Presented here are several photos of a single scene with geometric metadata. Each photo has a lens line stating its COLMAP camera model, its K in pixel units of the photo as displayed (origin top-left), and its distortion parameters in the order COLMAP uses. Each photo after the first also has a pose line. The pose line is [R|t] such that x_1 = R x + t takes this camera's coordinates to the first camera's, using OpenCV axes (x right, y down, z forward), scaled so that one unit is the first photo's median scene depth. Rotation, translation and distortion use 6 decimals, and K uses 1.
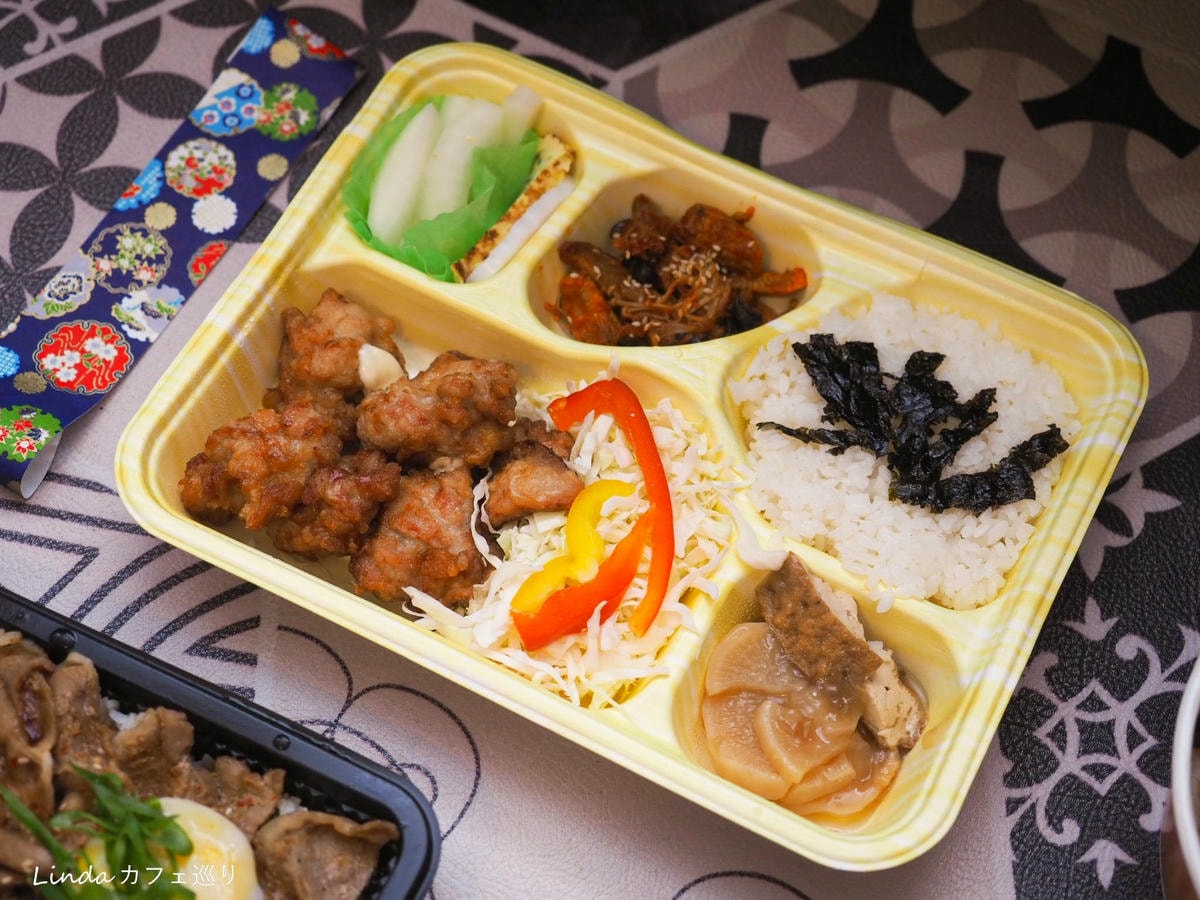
lens RADIAL K [[2183.2, 0, 600.0], [0, 2183.2, 450.0], [0, 0, 1]] dist [0.009574, -0.115906]
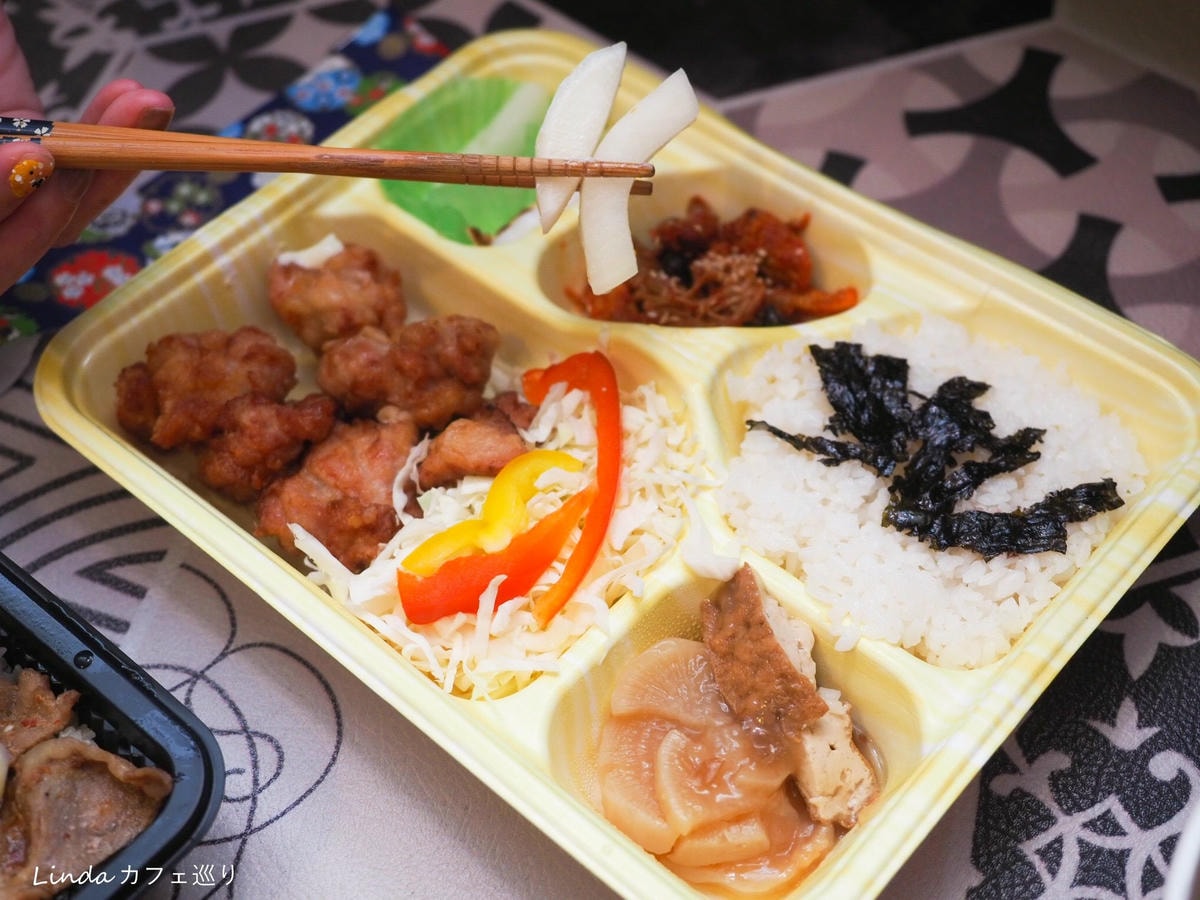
lens RADIAL K [[1644.8, 0, 600.0], [0, 1644.8, 450.0], [0, 0, 1]] dist [-0.009647, 0.006566]
pose [[0.964506, 0.144062, -0.221303, 0.162583], [-0.177287, 0.974383, -0.138376, 0.099053], [0.195699, 0.172699, 0.965338, 0.378065]]
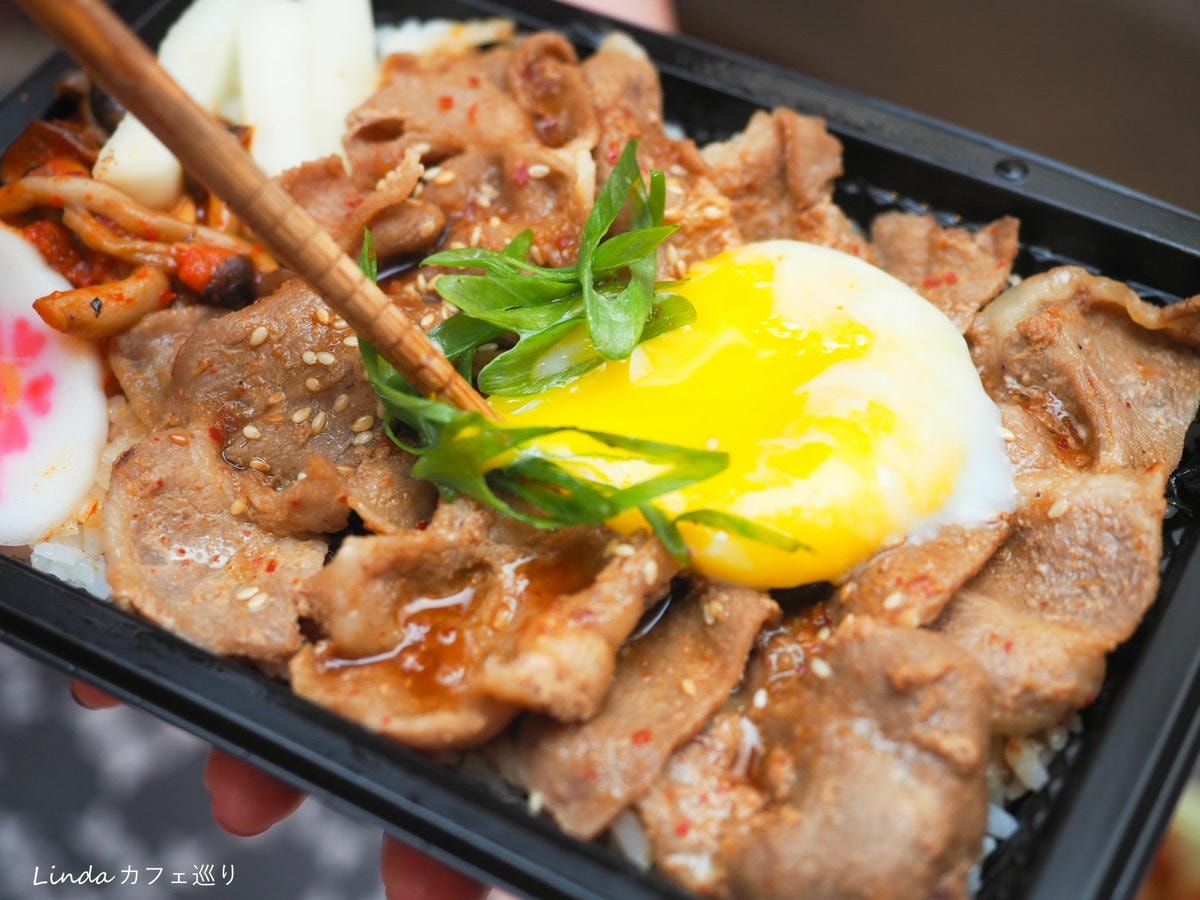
lens RADIAL K [[2016.3, 0, 583.5], [0, 2016.3, 449.5], [0, 0, 1]] dist [0.001442, -0.042178]
pose [[0.996537, 0.013830, -0.081992, -0.191705], [-0.026717, 0.987040, -0.158237, 0.258995], [0.078741, 0.159880, 0.983991, 0.479585]]
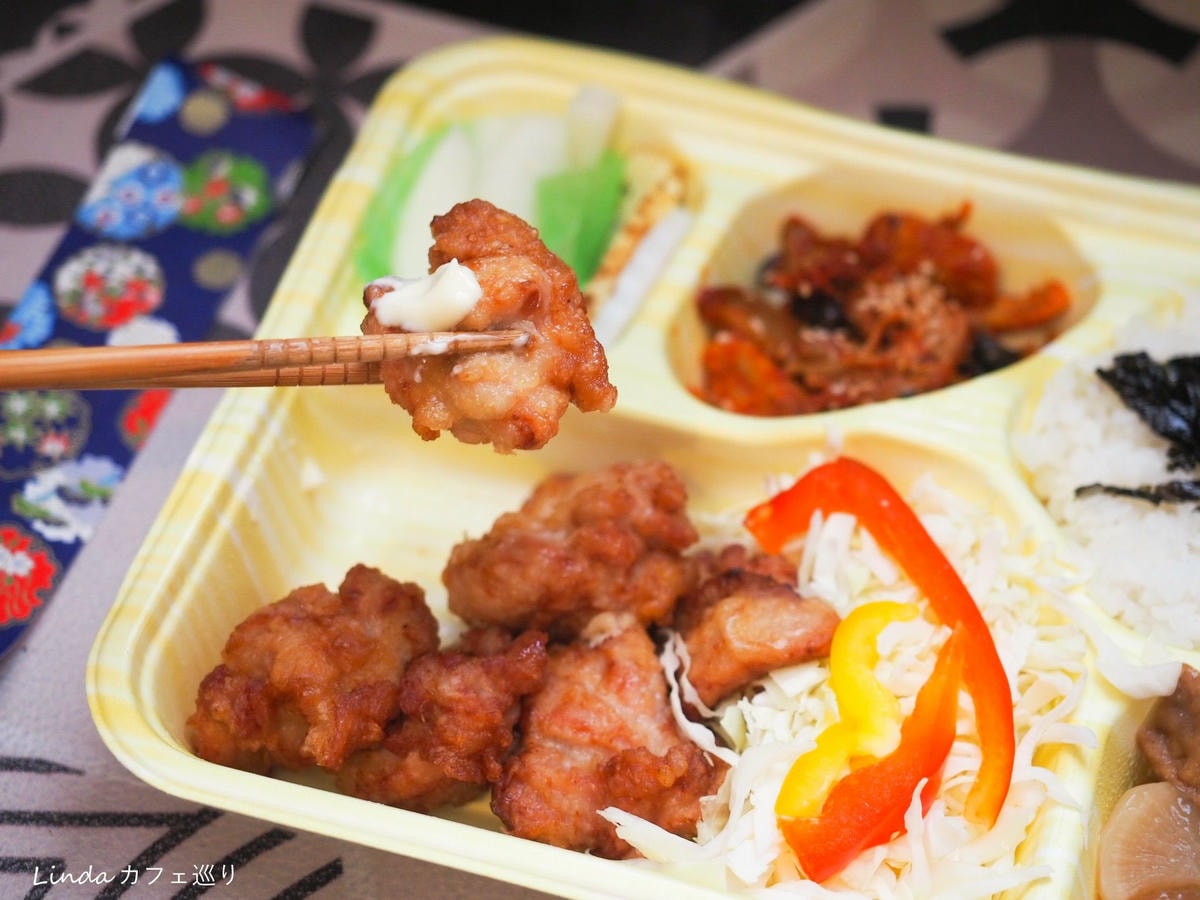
lens RADIAL K [[2816.4, 0, 600.0], [0, 2816.4, 450.0], [0, 0, 1]] dist [0.004157, -0.044901]
pose [[0.983318, -0.148973, 0.104365, -0.151778], [0.165069, 0.971869, -0.167998, 0.094016], [-0.076402, 0.182423, 0.980247, 0.201166]]
